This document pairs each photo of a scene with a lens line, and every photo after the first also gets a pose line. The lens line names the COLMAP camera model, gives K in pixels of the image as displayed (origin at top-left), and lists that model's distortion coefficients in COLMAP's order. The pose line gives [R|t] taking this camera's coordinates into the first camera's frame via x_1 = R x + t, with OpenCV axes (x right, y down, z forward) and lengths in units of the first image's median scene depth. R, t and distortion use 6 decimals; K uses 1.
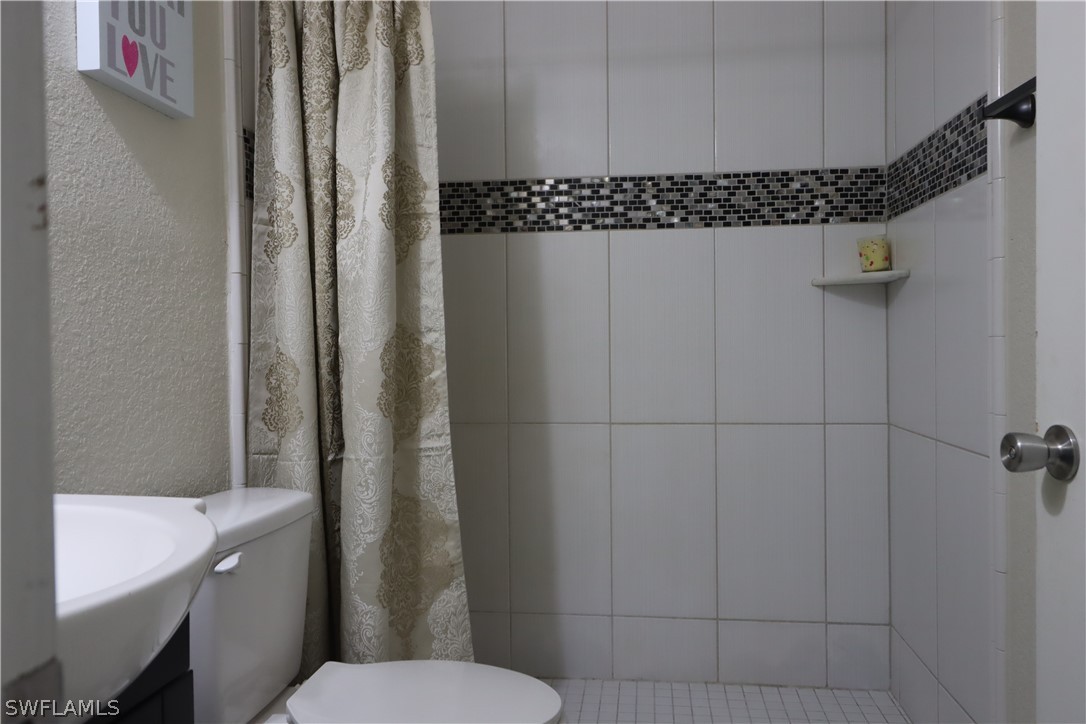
lens RADIAL K [[818.0, 0, 540.2], [0, 818.0, 361.4], [0, 0, 1]] dist [0.011505, -0.008497]
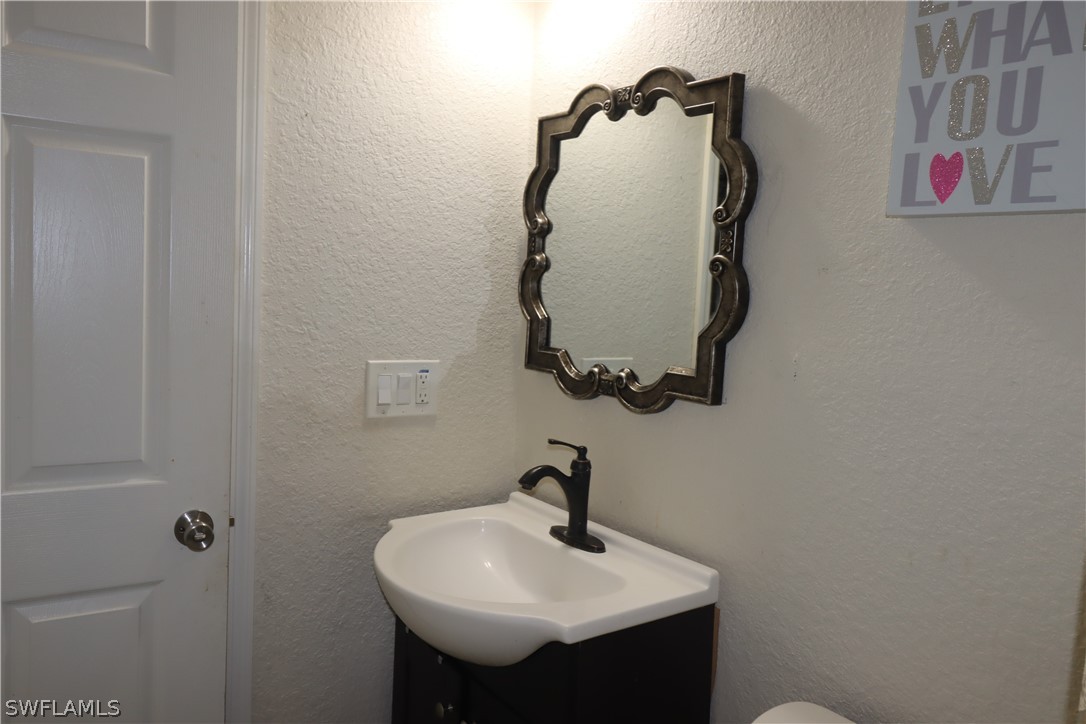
lens RADIAL K [[818.0, 0, 541.1], [0, 818.0, 360.7], [0, 0, 1]] dist [0.011505, -0.008497]
pose [[-0.731165, 0.036314, -0.681234, 0.311949], [-0.056327, 0.991959, 0.113334, -0.256344], [0.679872, 0.121238, -0.723240, 1.285182]]
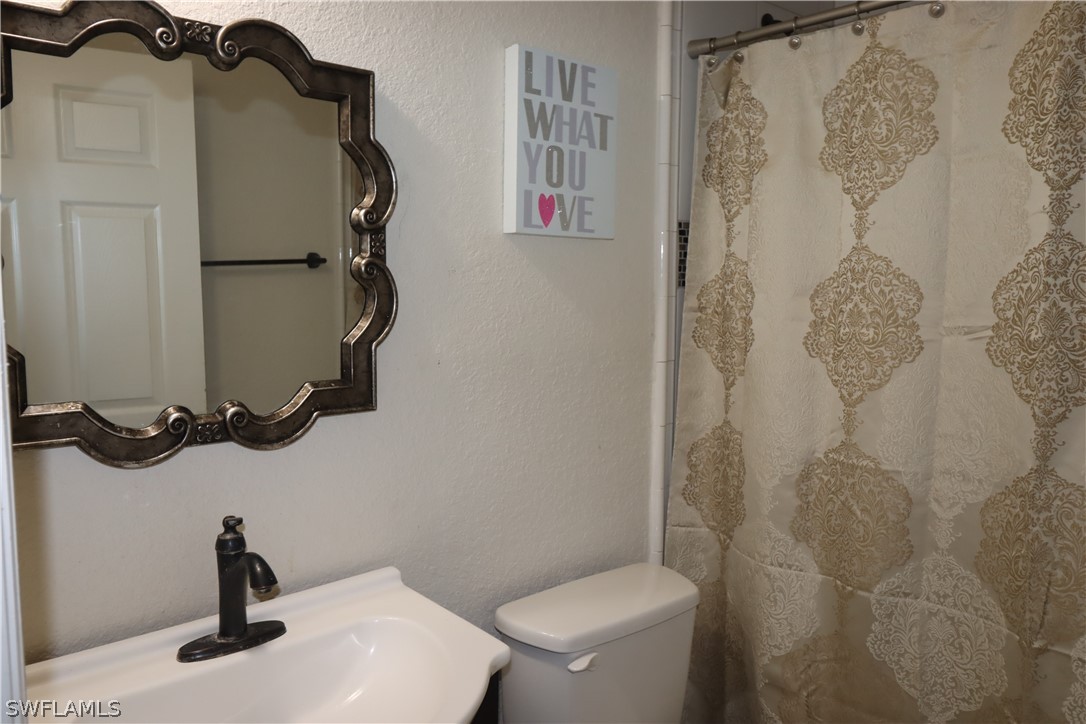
lens RADIAL K [[818.0, 0, 517.3], [0, 818.0, 364.0], [0, 0, 1]] dist [0.011505, -0.008497]
pose [[0.742545, 0.088496, -0.663924, 0.256983], [-0.029765, 0.994614, 0.099285, -0.259207], [0.669135, -0.053962, 0.741179, 0.090777]]
